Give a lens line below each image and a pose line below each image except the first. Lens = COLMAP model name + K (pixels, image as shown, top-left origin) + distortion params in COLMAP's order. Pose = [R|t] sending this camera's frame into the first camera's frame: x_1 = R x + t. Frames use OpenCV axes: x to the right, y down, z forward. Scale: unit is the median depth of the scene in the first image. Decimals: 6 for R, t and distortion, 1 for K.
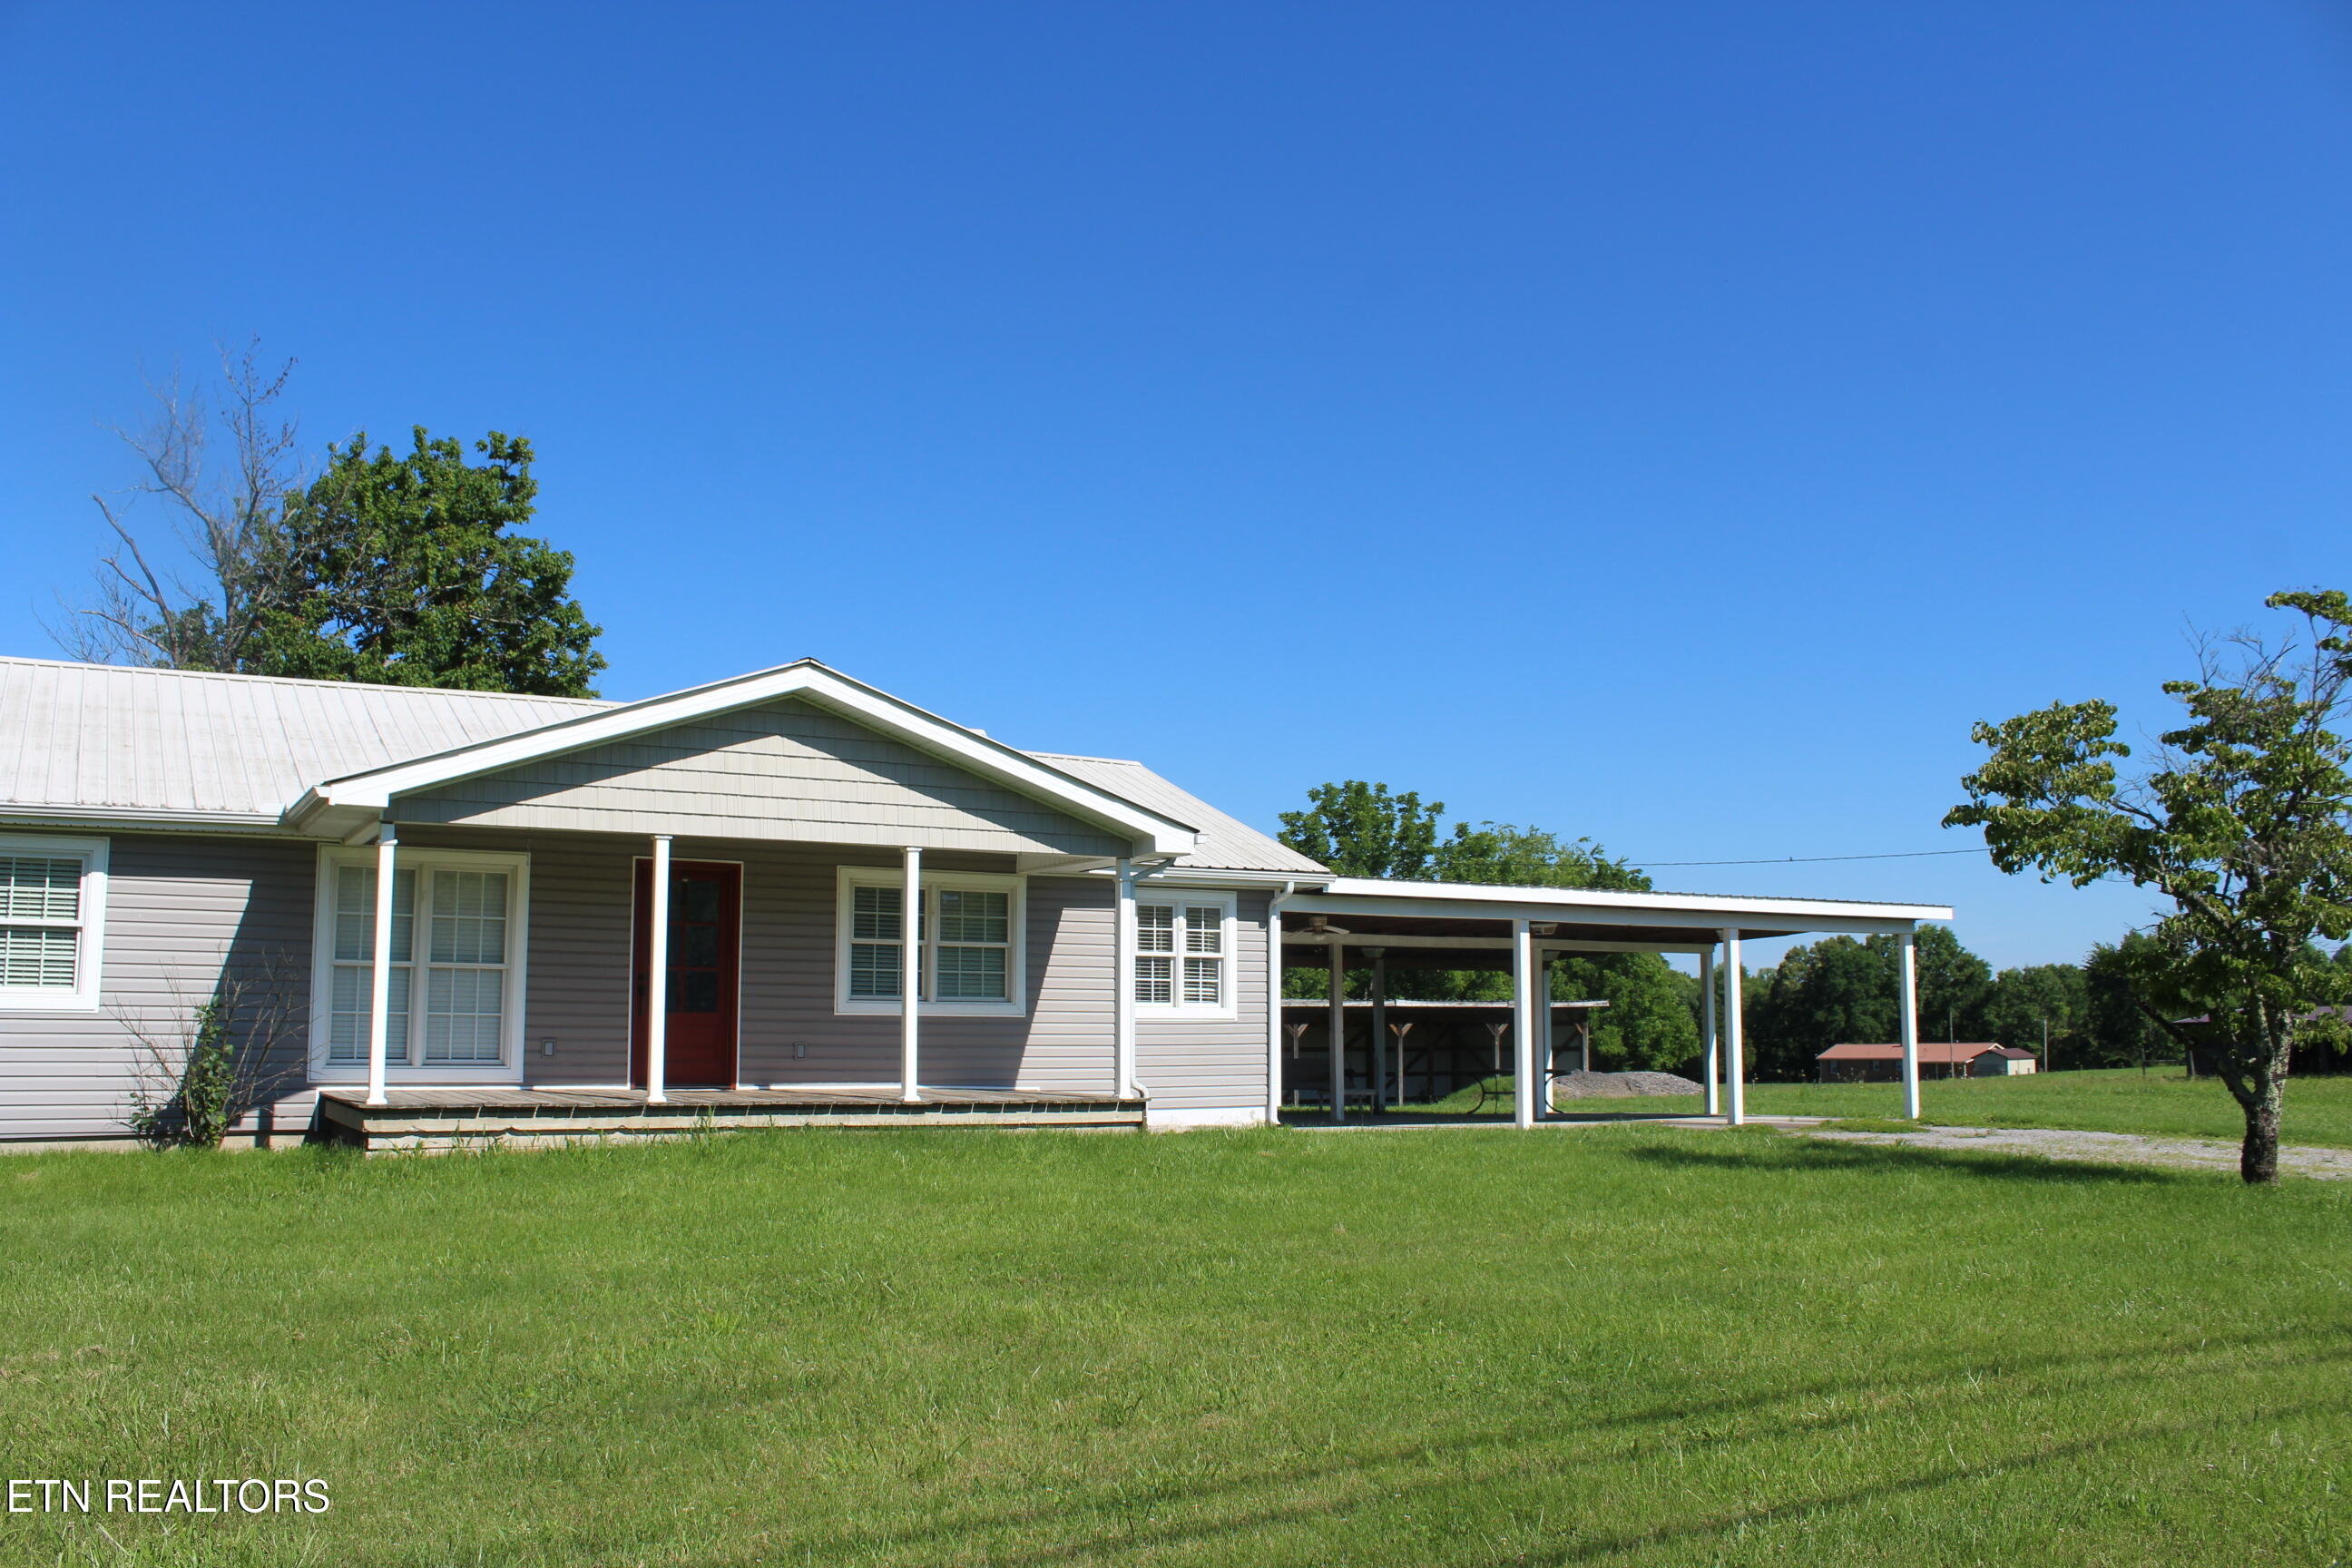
lens RADIAL K [[1961.0, 0, 1166.8], [0, 1961.0, 782.1], [0, 0, 1]] dist [-0.122592, 0.076312]
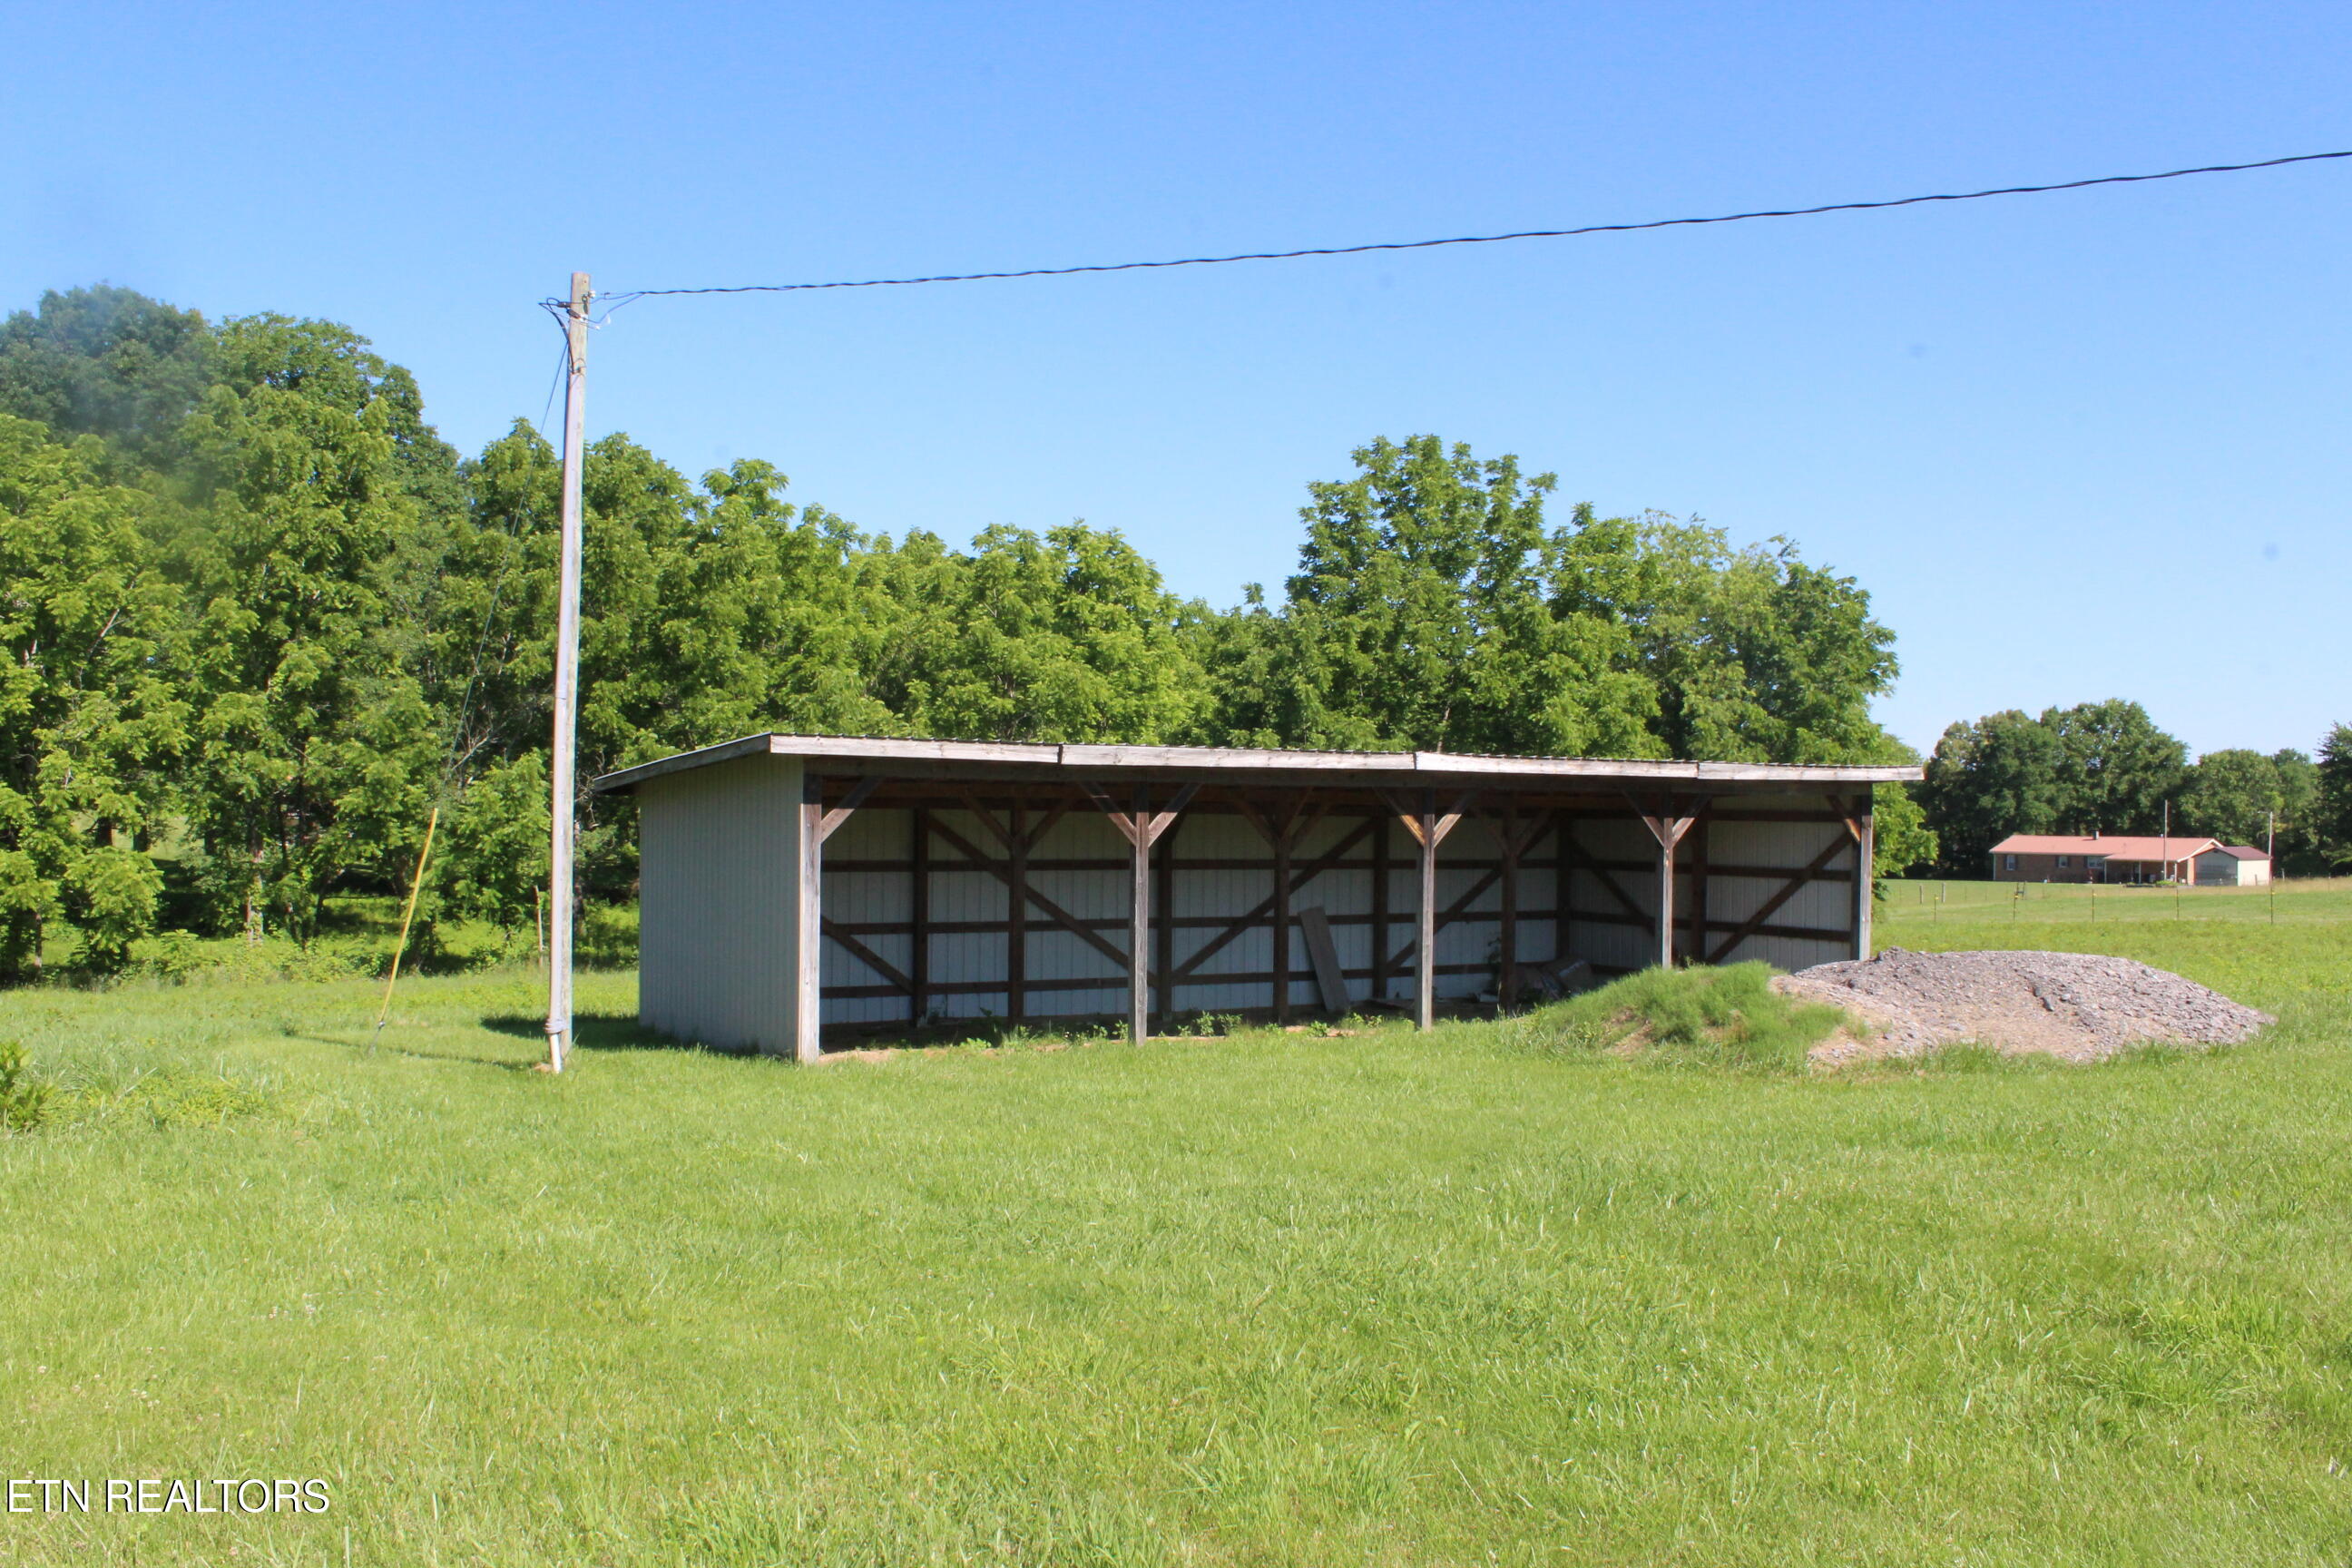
lens RADIAL K [[1961.0, 0, 1187.1], [0, 1961.0, 769.8], [0, 0, 1]] dist [-0.122592, 0.076312]
pose [[0.998839, 0.013302, -0.046308, 0.224910], [-0.008147, 0.993925, 0.109758, 0.181644], [0.047487, -0.109253, 0.992879, 1.522395]]
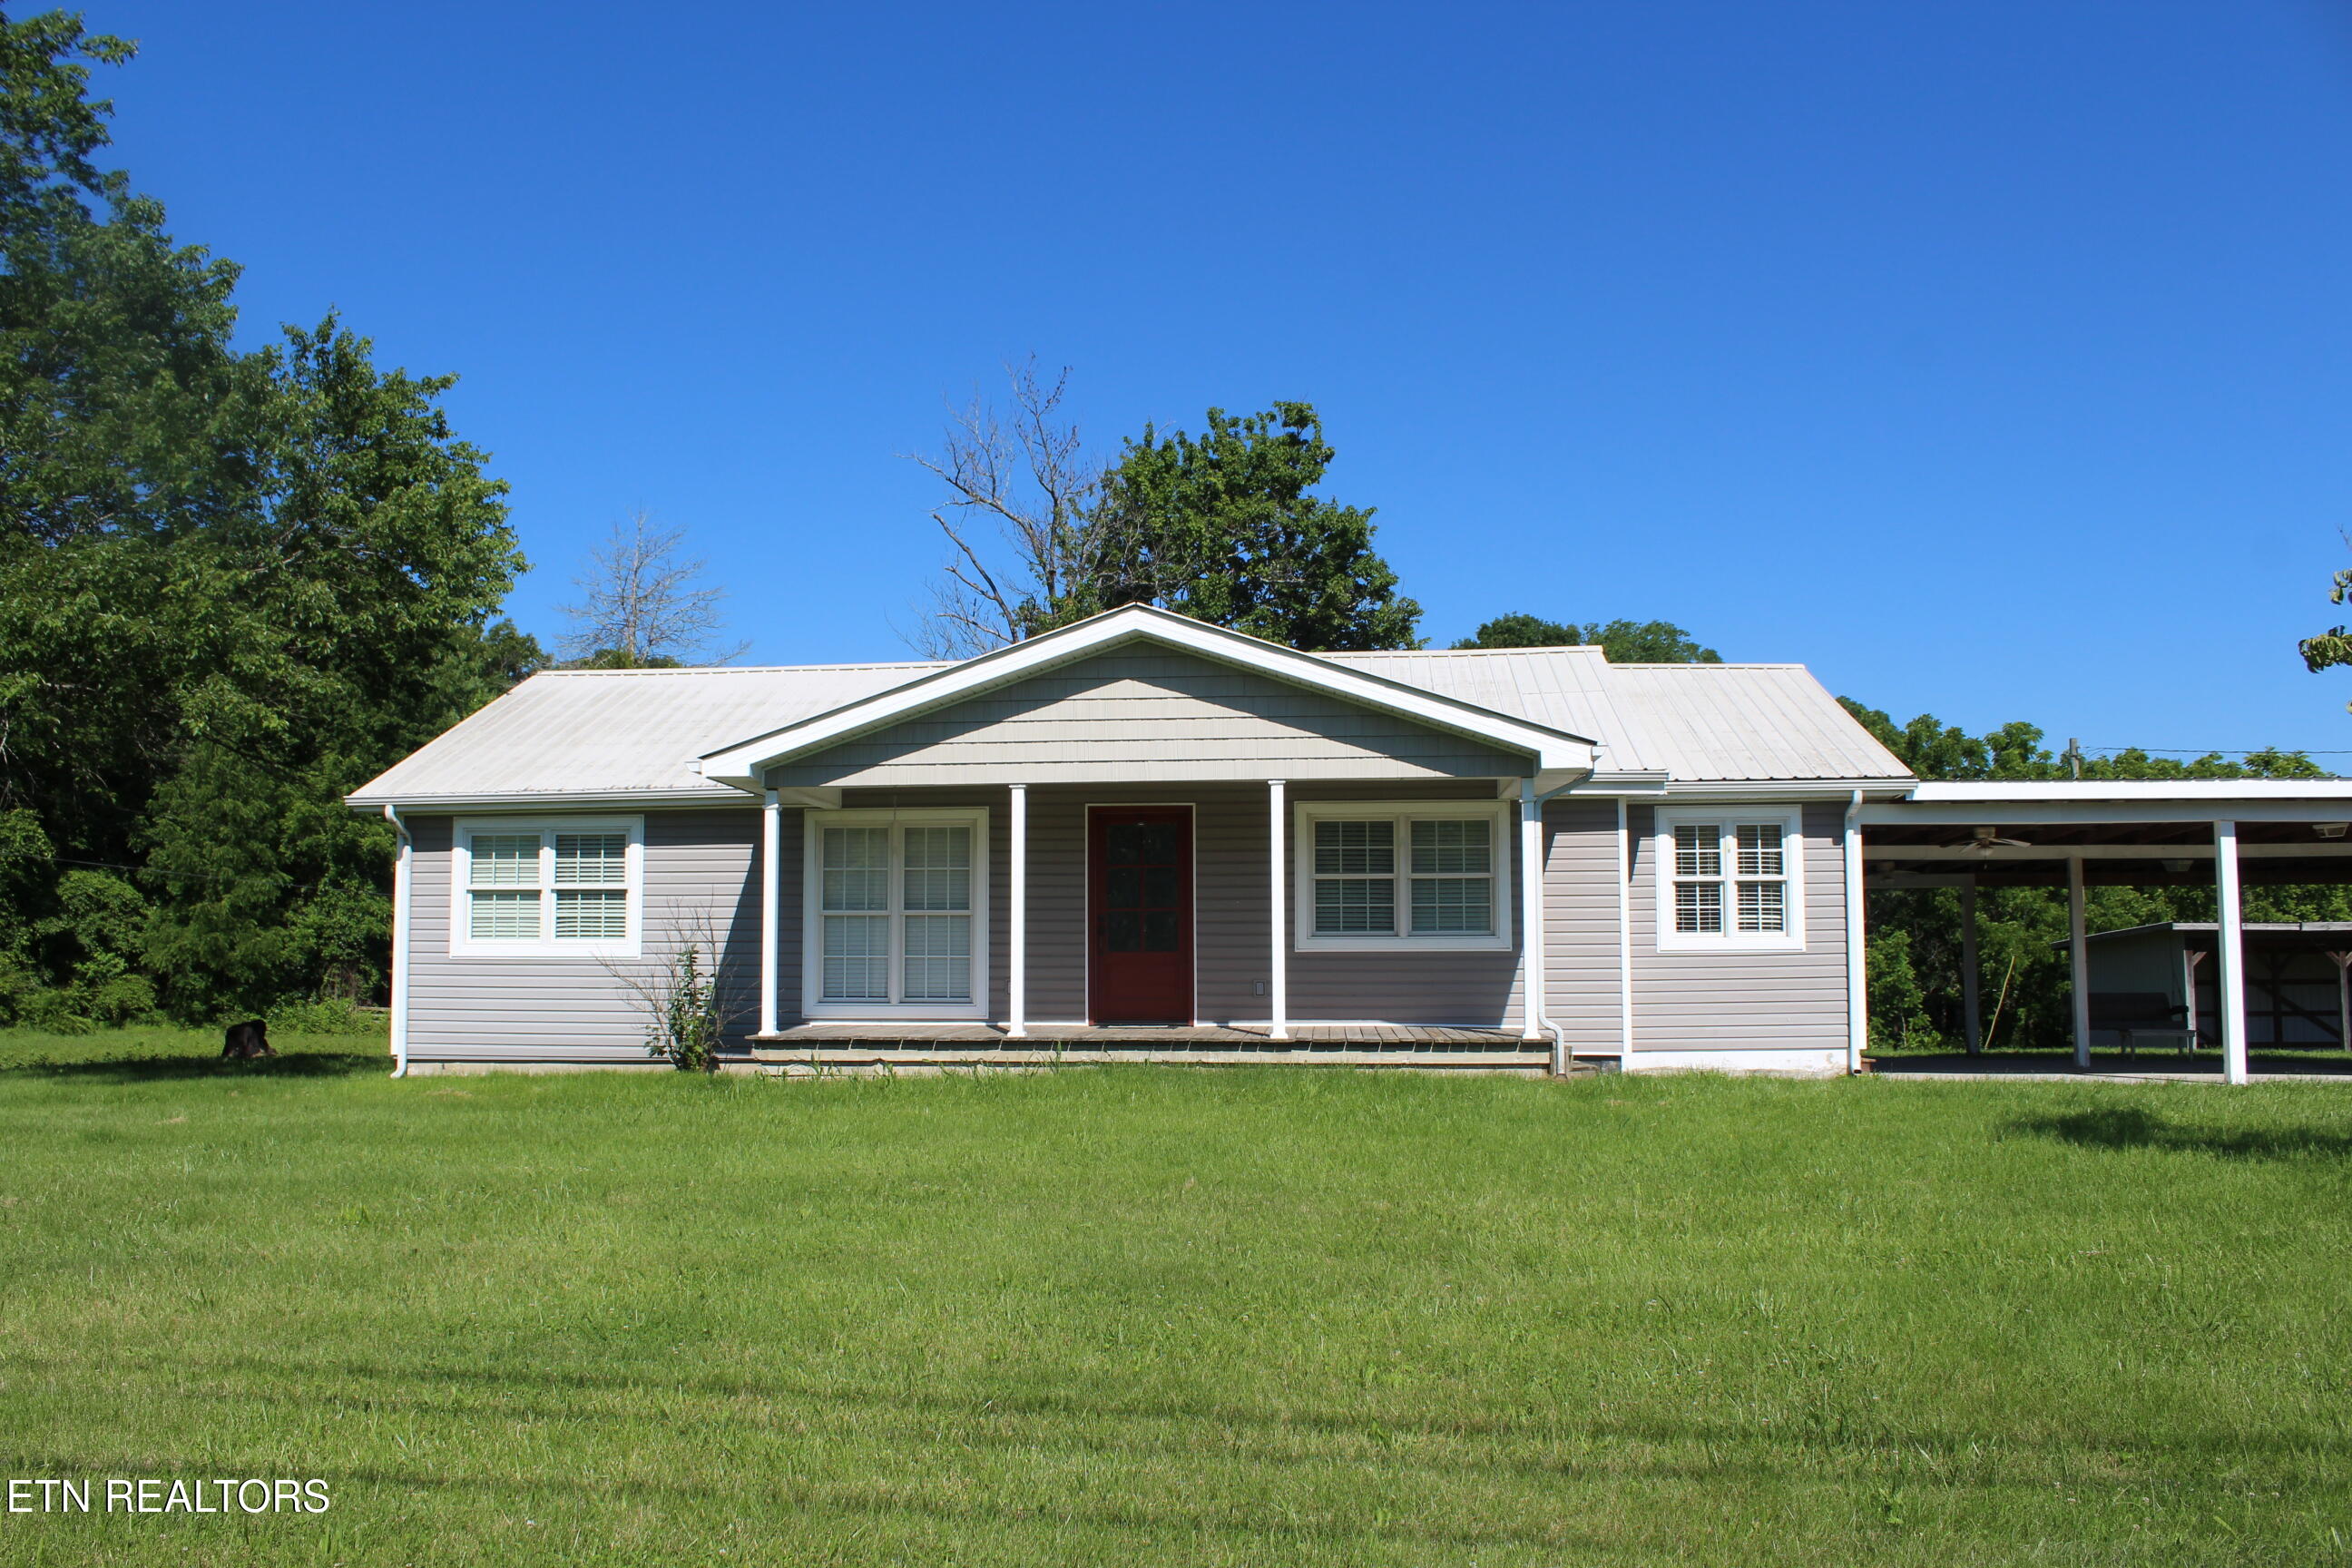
lens RADIAL K [[1961.0, 0, 1176.2], [0, 1961.0, 789.9], [0, 0, 1]] dist [-0.122592, 0.076312]
pose [[0.818840, -0.055393, -0.571342, 0.300177], [0.076294, 0.997005, 0.012682, 0.016793], [0.568928, -0.053975, 0.820614, 0.127741]]
